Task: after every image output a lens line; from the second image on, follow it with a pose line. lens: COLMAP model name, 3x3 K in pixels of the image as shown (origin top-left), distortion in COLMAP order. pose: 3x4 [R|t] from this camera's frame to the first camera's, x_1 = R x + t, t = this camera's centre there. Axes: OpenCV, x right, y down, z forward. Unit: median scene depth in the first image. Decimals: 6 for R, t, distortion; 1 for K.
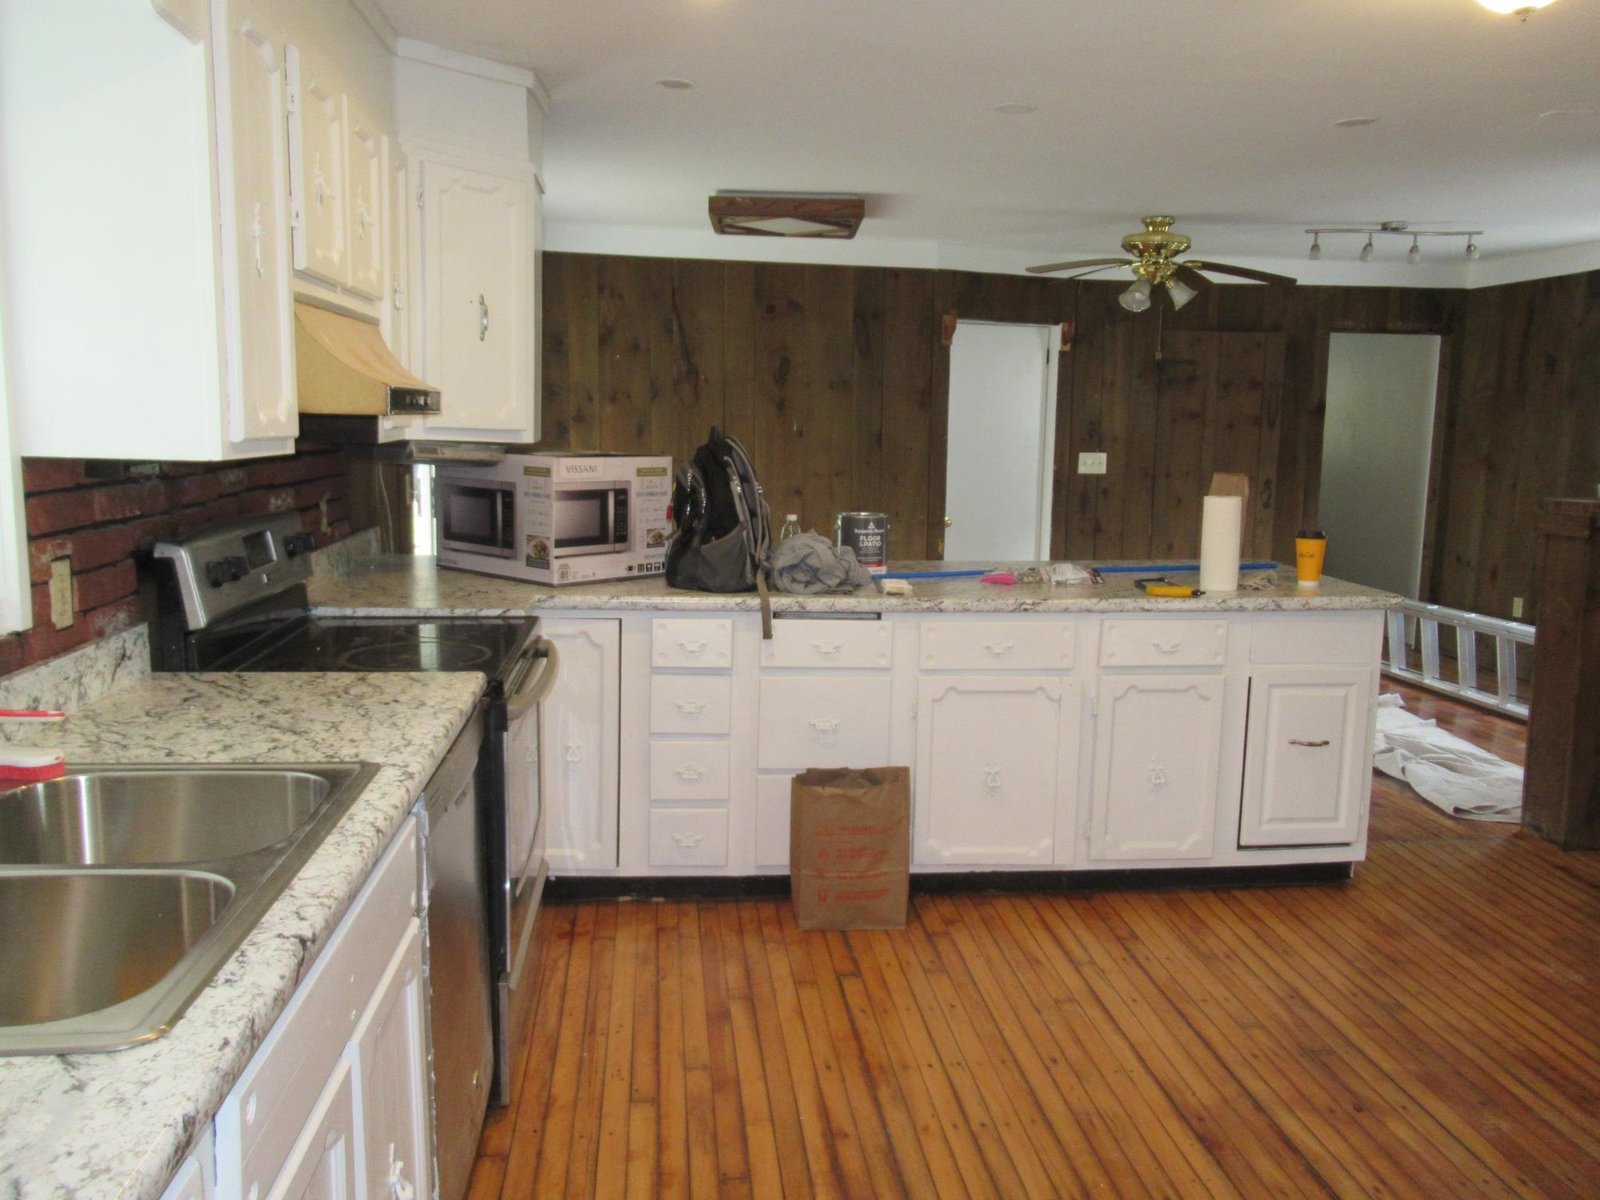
lens RADIAL K [[1256.9, 0, 800.0], [0, 1256.9, 600.0], [0, 0, 1]] dist [0.004377, 0.002579]
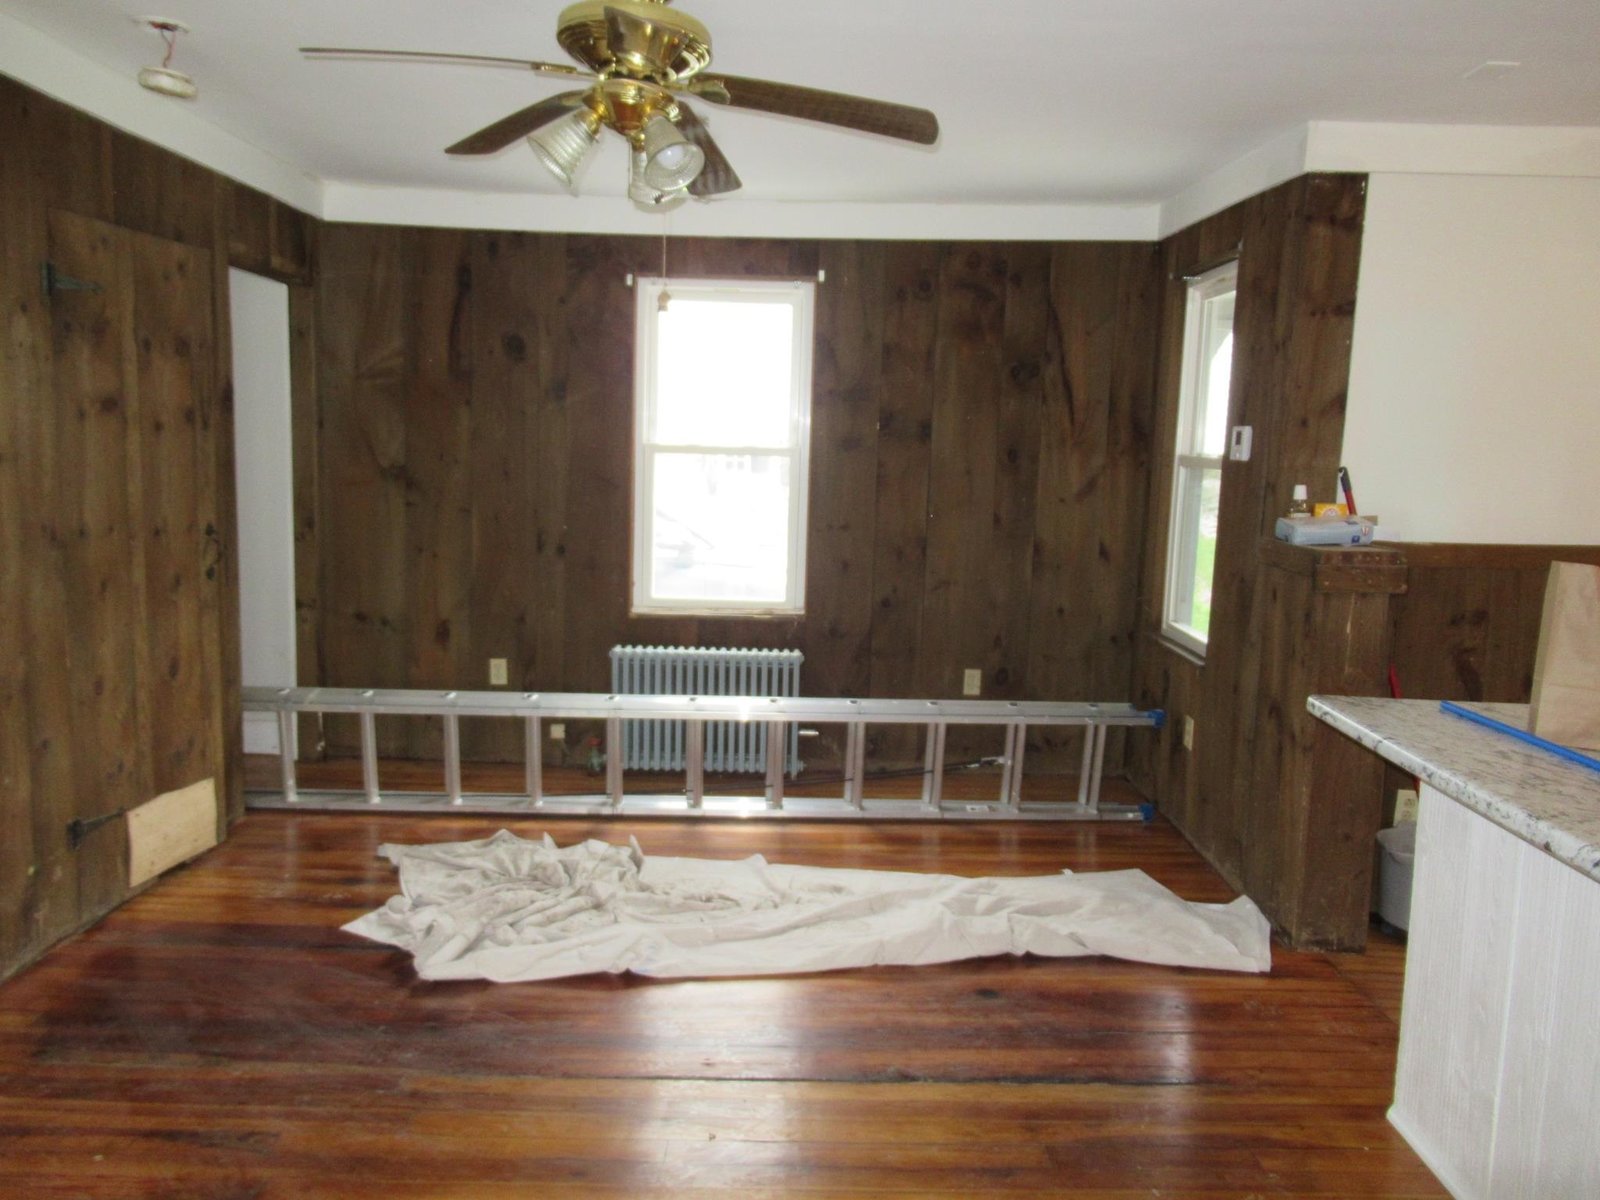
lens RADIAL K [[1256.9, 0, 800.0], [0, 1256.9, 600.0], [0, 0, 1]] dist [0.004377, 0.002579]
pose [[0.097765, -0.139294, 0.985413, -0.144682], [0.107982, 0.985796, 0.128635, -0.112486], [-0.989334, 0.093831, 0.111418, 0.732461]]
